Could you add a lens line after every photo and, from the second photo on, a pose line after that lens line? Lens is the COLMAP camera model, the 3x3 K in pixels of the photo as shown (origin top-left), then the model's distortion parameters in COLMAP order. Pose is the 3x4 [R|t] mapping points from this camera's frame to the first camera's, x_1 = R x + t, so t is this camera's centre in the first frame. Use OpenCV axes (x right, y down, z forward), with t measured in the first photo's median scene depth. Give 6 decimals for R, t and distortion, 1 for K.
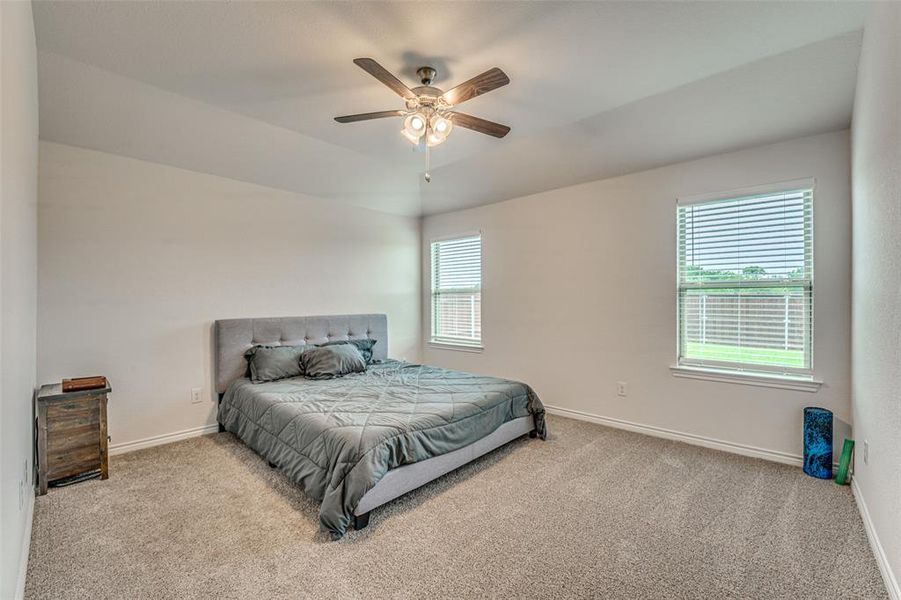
lens RADIAL K [[371.4, 0, 453.0], [0, 371.4, 300.2], [0, 0, 1]] dist [-0.033648, 0.005149]
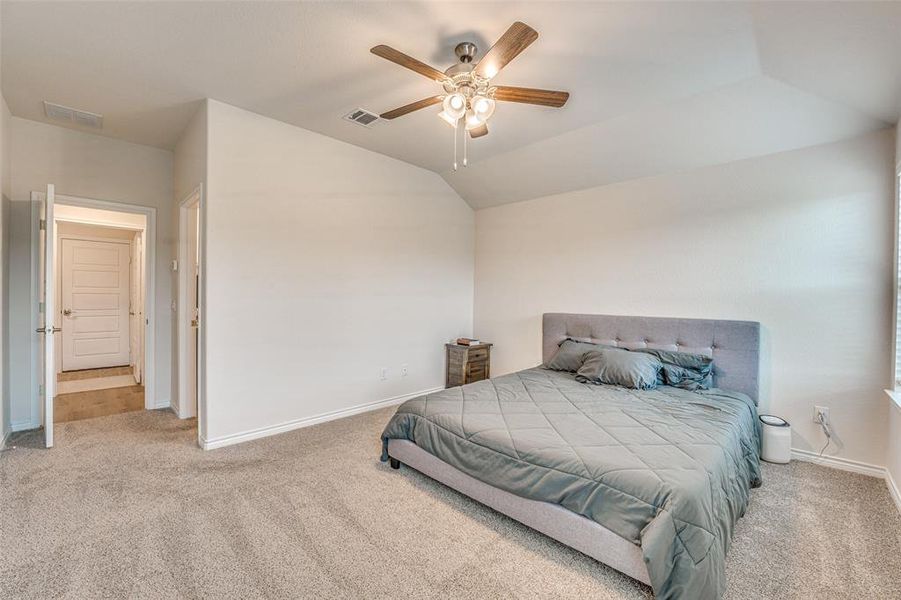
lens RADIAL K [[371.4, 0, 453.0], [0, 371.4, 300.2], [0, 0, 1]] dist [-0.033648, 0.005149]
pose [[-0.051489, 0.005608, -0.998658, 0.783561], [-0.005553, 0.999967, 0.005902, 0.004451], [0.998658, 0.005849, -0.051456, 0.933551]]
